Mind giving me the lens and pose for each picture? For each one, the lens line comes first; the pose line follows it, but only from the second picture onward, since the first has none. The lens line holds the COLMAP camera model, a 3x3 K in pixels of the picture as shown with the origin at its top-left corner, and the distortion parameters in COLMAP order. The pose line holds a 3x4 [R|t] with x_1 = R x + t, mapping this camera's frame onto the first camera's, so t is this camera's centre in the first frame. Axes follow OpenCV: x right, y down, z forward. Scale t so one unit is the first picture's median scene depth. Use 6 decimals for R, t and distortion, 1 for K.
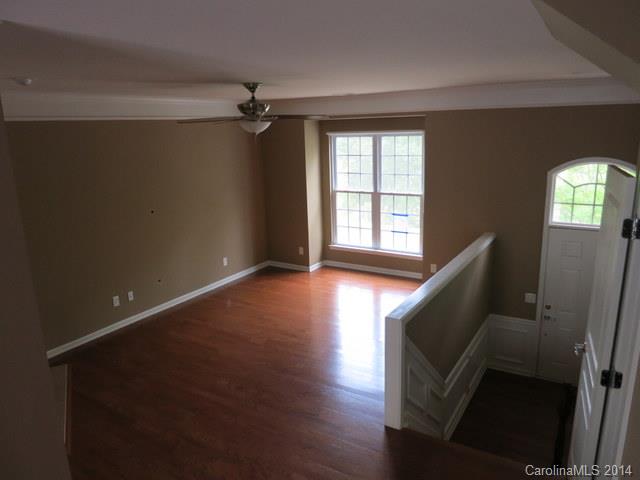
lens RADIAL K [[464.6, 0, 320.0], [0, 464.6, 240.0], [0, 0, 1]] dist [-0.004032, -0.000415]
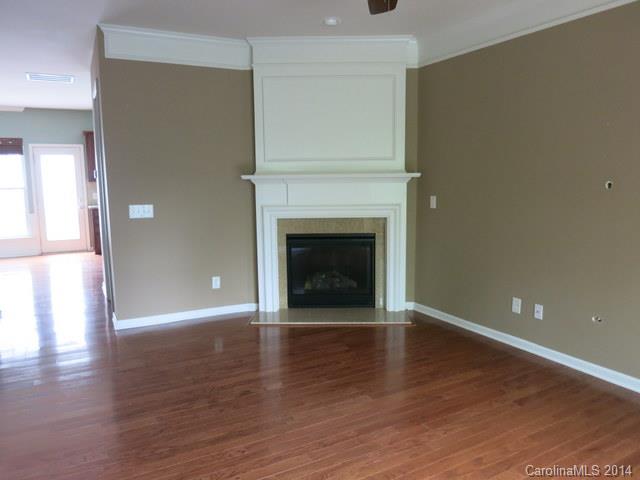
lens RADIAL K [[464.6, 0, 320.0], [0, 464.6, 240.0], [0, 0, 1]] dist [-0.004032, -0.000415]
pose [[-0.499585, 0.147665, -0.853586, 0.200655], [-0.178845, 0.946554, 0.268422, -0.066683], [0.847602, 0.286759, -0.446475, 0.779339]]
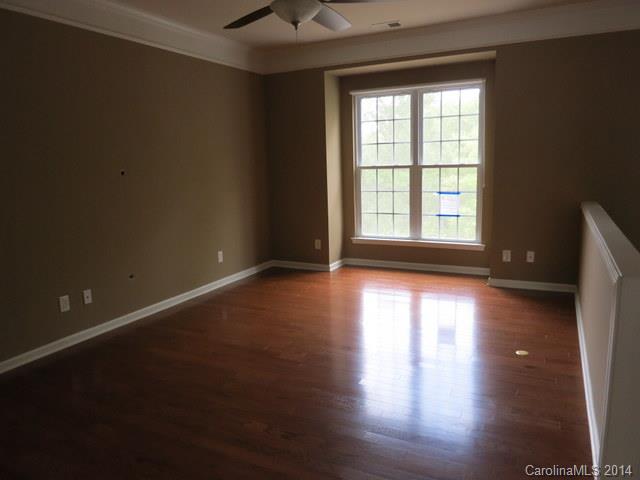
lens RADIAL K [[464.6, 0, 320.0], [0, 464.6, 240.0], [0, 0, 1]] dist [-0.004032, -0.000415]
pose [[0.996557, -0.013608, 0.081782, -0.104018], [0.019191, 0.997509, -0.067878, 0.071245], [-0.080655, 0.069214, 0.994336, 0.246461]]
